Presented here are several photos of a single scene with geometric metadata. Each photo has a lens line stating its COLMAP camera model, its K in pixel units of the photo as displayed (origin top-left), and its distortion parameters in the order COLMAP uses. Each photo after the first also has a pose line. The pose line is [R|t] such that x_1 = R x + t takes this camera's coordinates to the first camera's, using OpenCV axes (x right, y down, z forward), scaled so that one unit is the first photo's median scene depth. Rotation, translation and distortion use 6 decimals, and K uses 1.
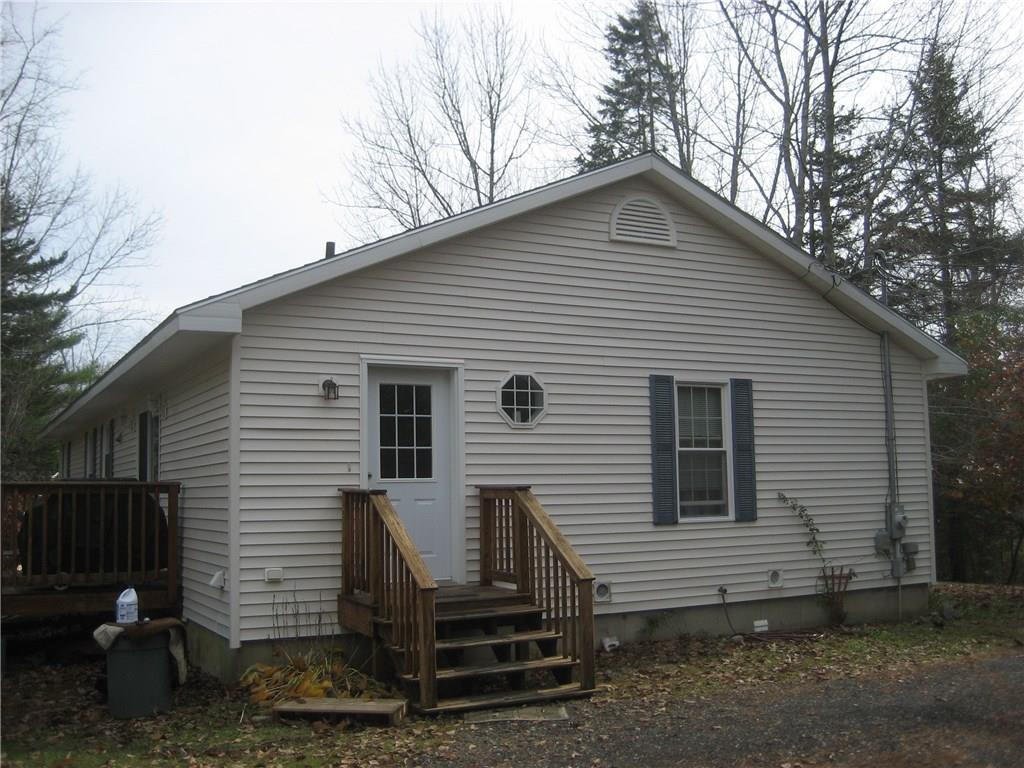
lens RADIAL K [[1059.6, 0, 512.0], [0, 1059.6, 384.0], [0, 0, 1]] dist [-0.119280, 0.003525]
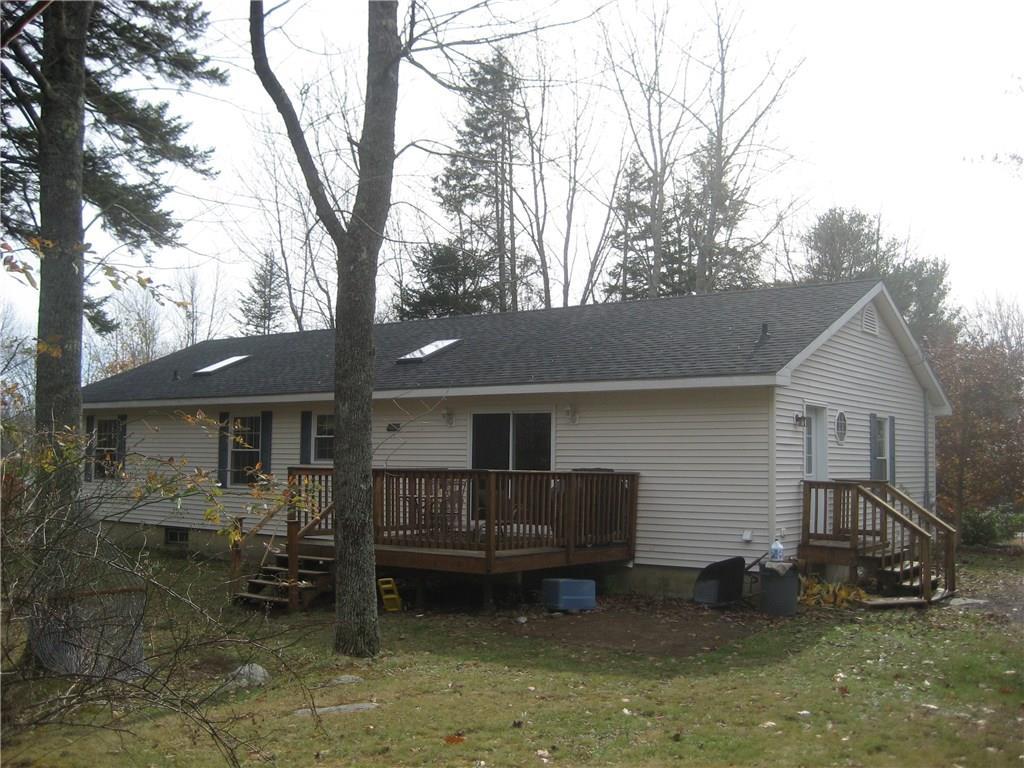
lens RADIAL K [[1059.6, 0, 512.0], [0, 1059.6, 384.0], [0, 0, 1]] dist [-0.119280, 0.003525]
pose [[0.909068, 0.062762, 0.411894, -1.011589], [-0.072089, 0.997373, 0.007130, -0.024338], [-0.410364, -0.036175, 0.911204, -0.250915]]
